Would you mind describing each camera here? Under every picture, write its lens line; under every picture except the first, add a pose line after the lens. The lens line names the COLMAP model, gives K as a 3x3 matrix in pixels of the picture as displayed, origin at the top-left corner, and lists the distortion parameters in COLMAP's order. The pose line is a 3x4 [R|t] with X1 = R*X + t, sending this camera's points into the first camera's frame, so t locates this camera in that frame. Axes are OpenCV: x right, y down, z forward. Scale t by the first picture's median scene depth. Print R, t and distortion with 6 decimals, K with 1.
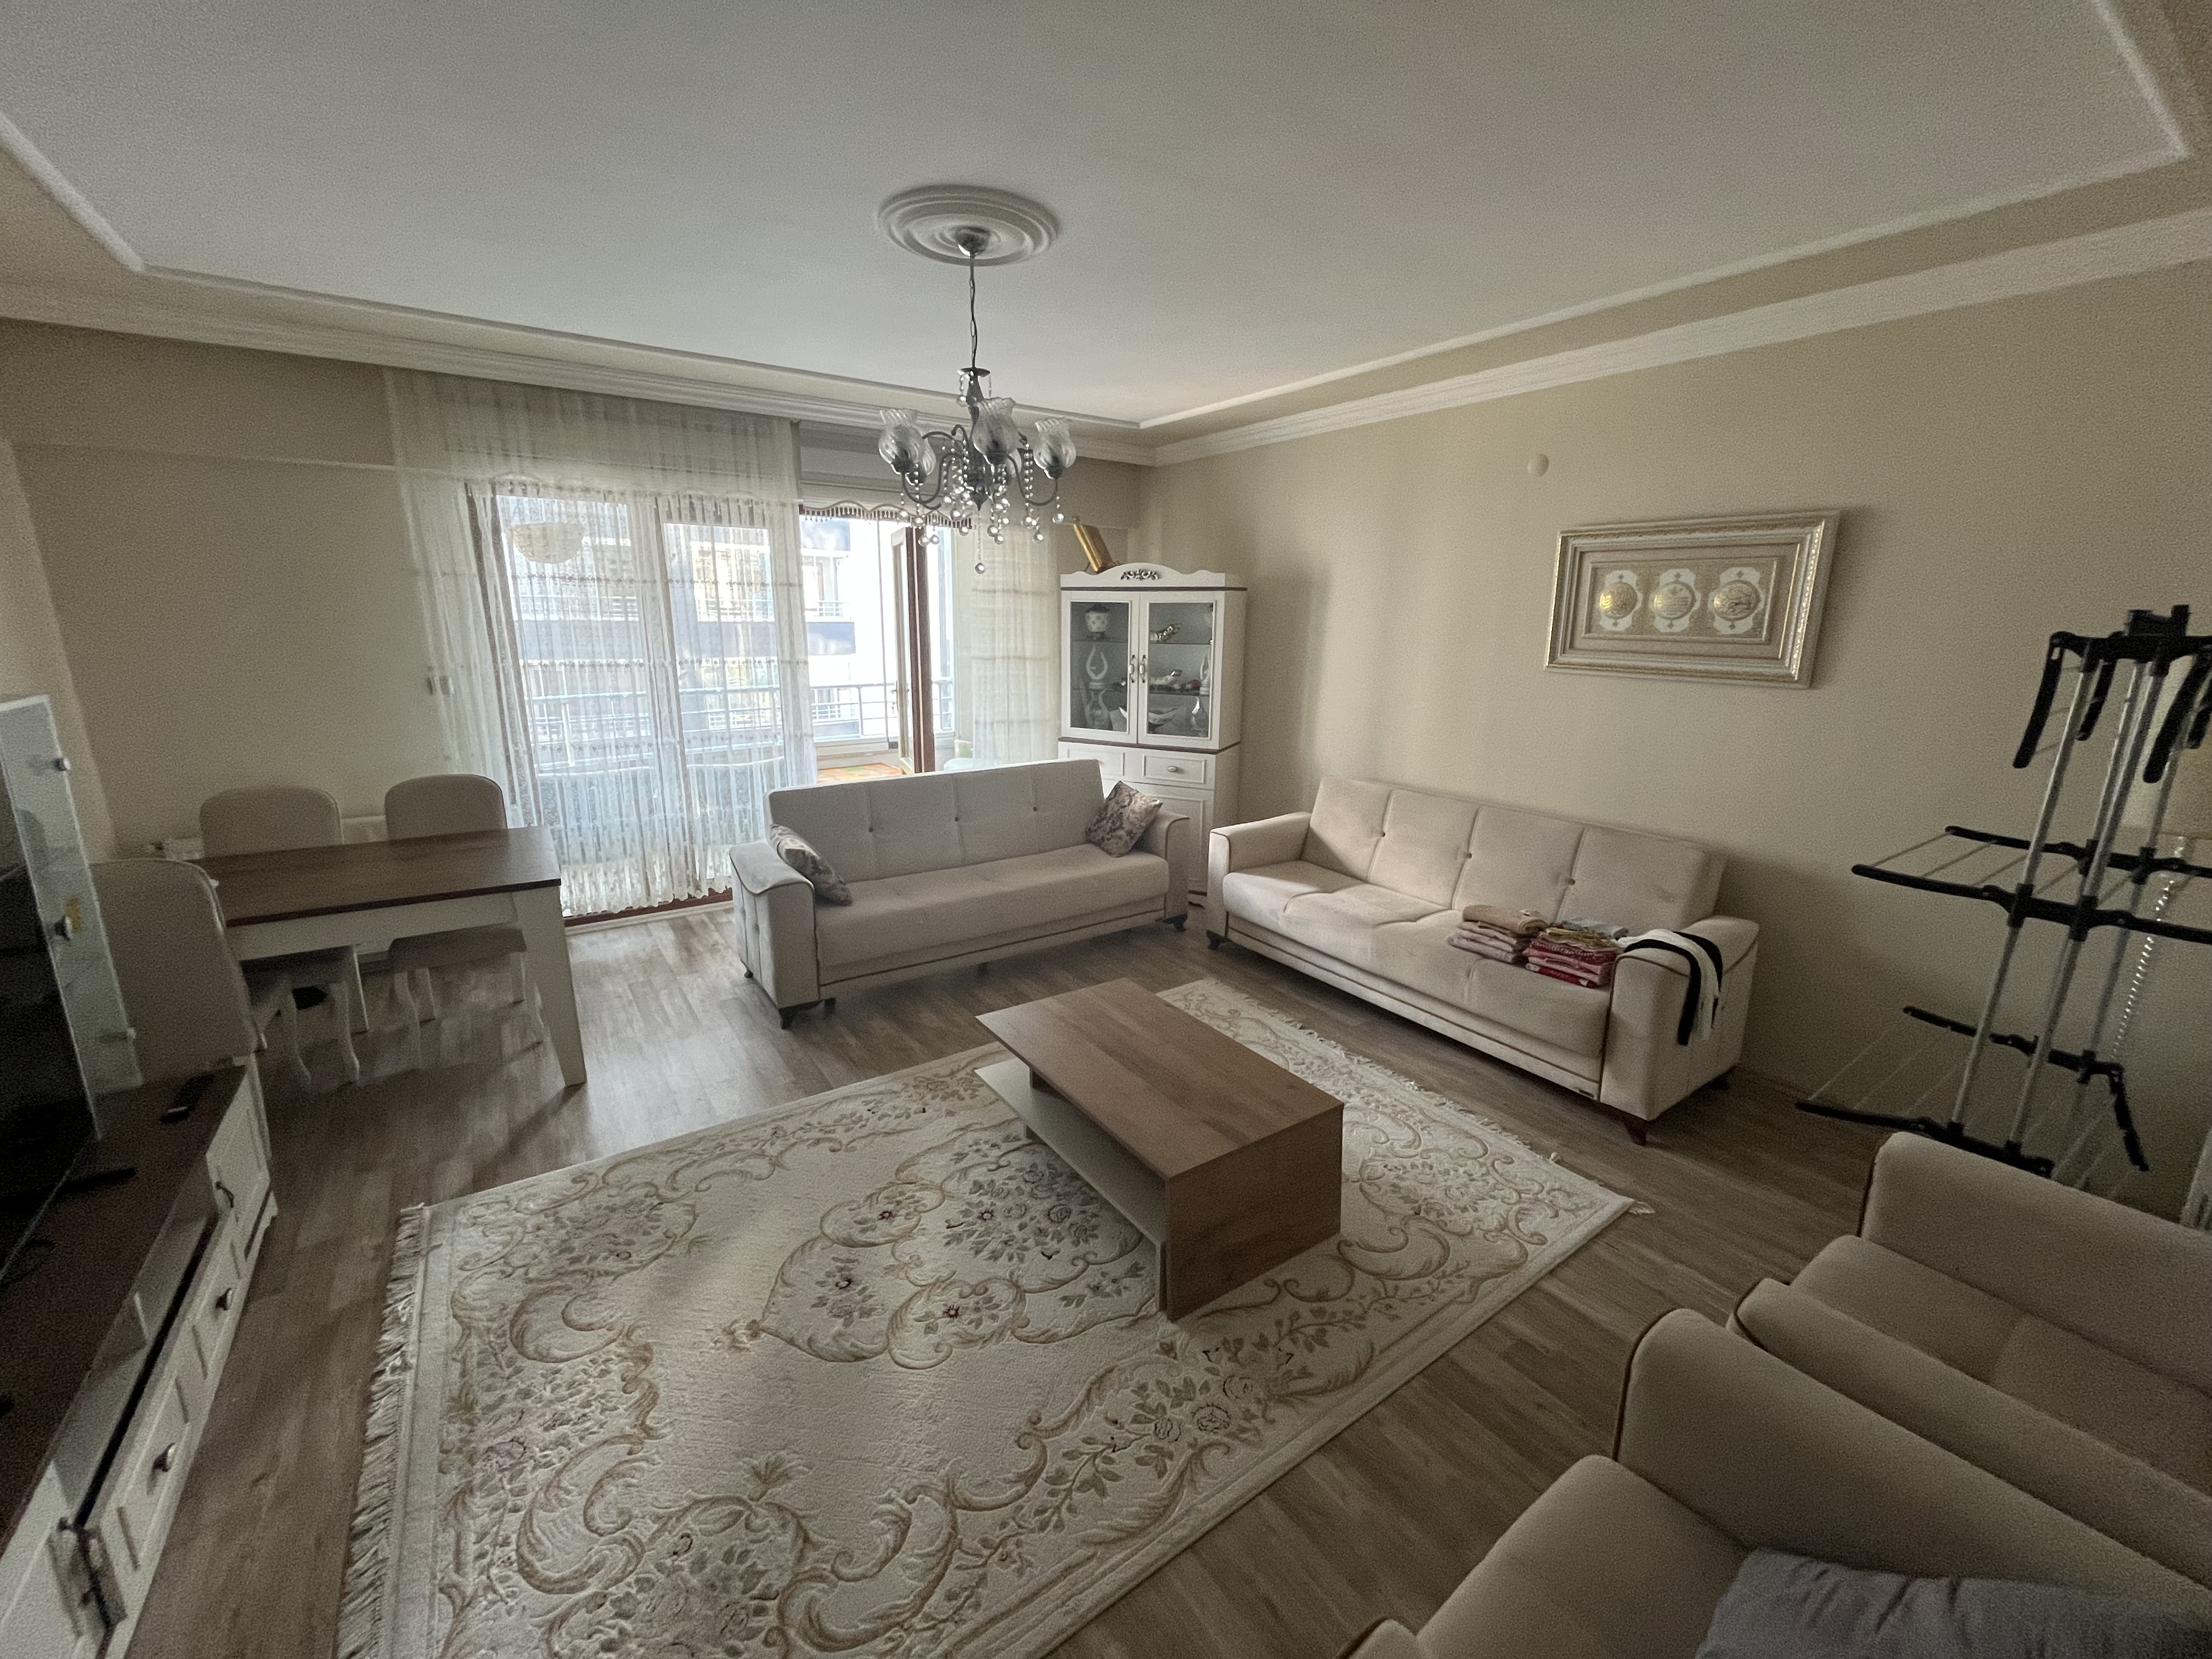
lens RADIAL K [[896.2, 0, 1097.2], [0, 896.2, 818.3], [0, 0, 1]] dist [0.002131, -0.000579]
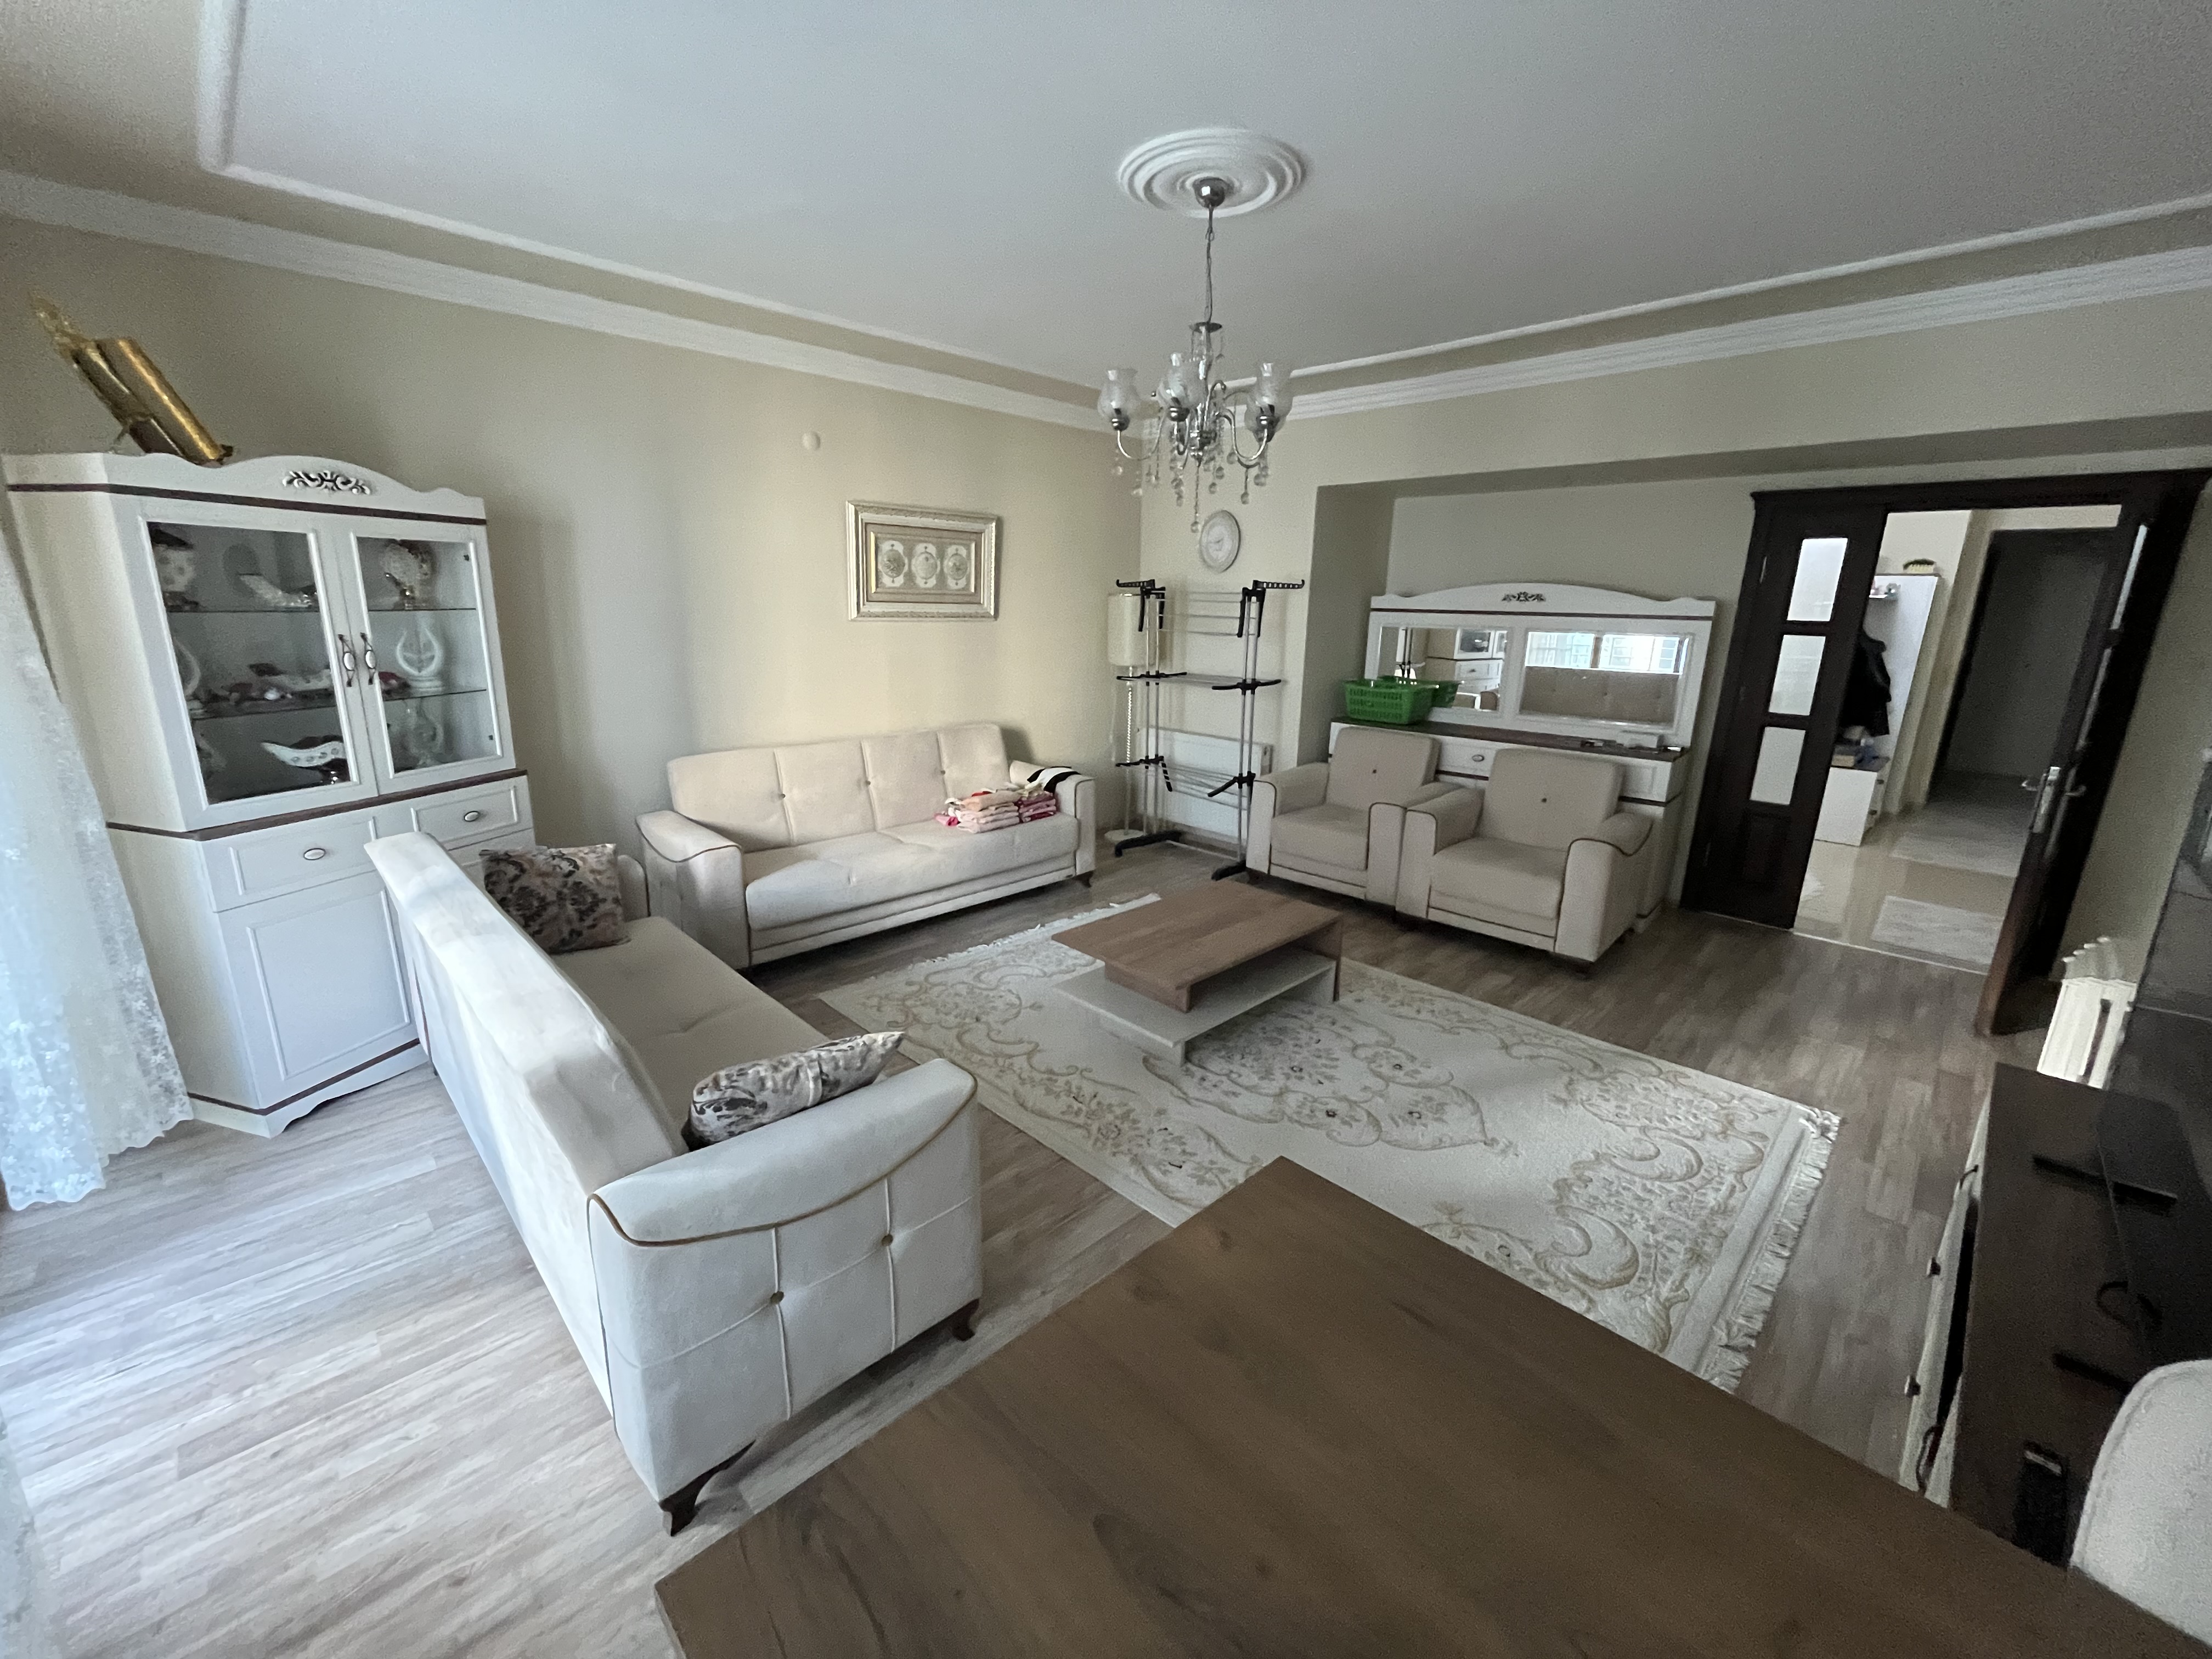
lens RADIAL K [[896.2, 0, 1101.4], [0, 896.2, 823.1], [0, 0, 1]] dist [0.002131, -0.000579]
pose [[-0.181740, -0.254297, 0.949897, -0.985716], [0.200983, 0.935986, 0.289026, -0.240916], [-0.962588, 0.243441, -0.118996, 1.123195]]
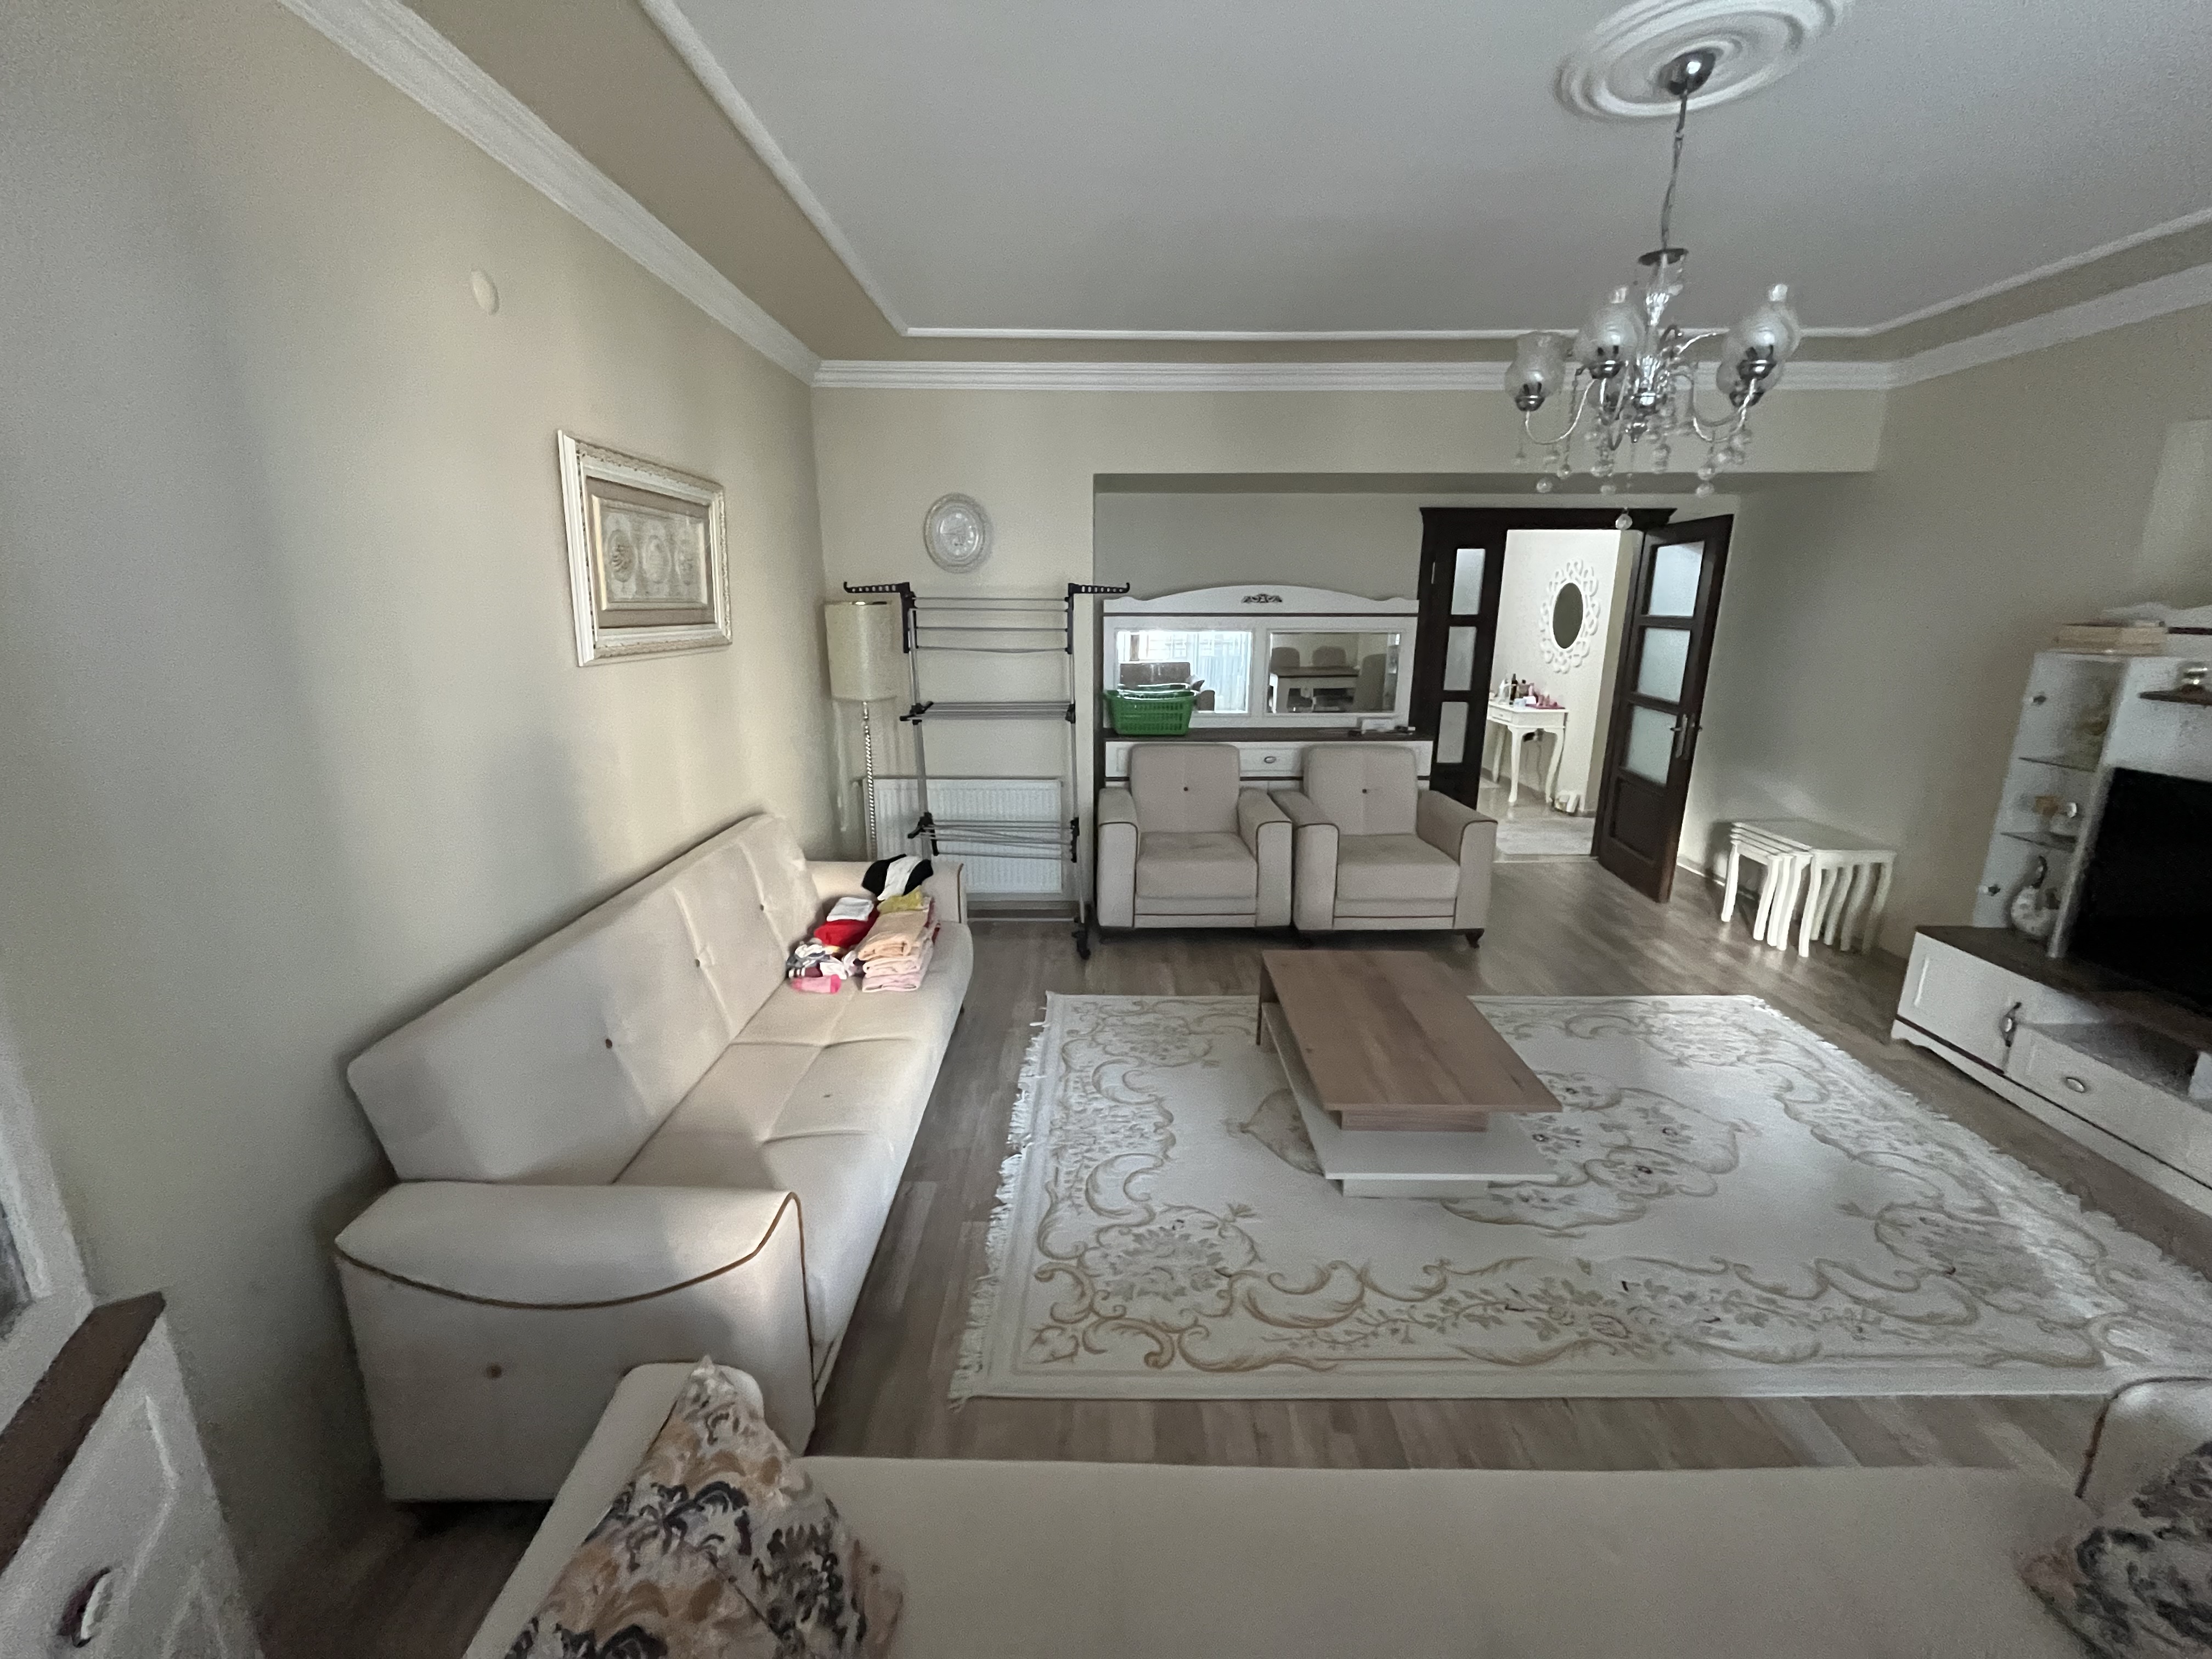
lens RADIAL K [[896.2, 0, 1107.7], [0, 896.2, 820.3], [0, 0, 1]] dist [0.002131, -0.000579]
pose [[-0.825263, -0.148488, 0.544878, -0.192844], [0.114988, 0.900424, 0.419540, -0.363511], [-0.552918, 0.408886, -0.726013, 1.639647]]
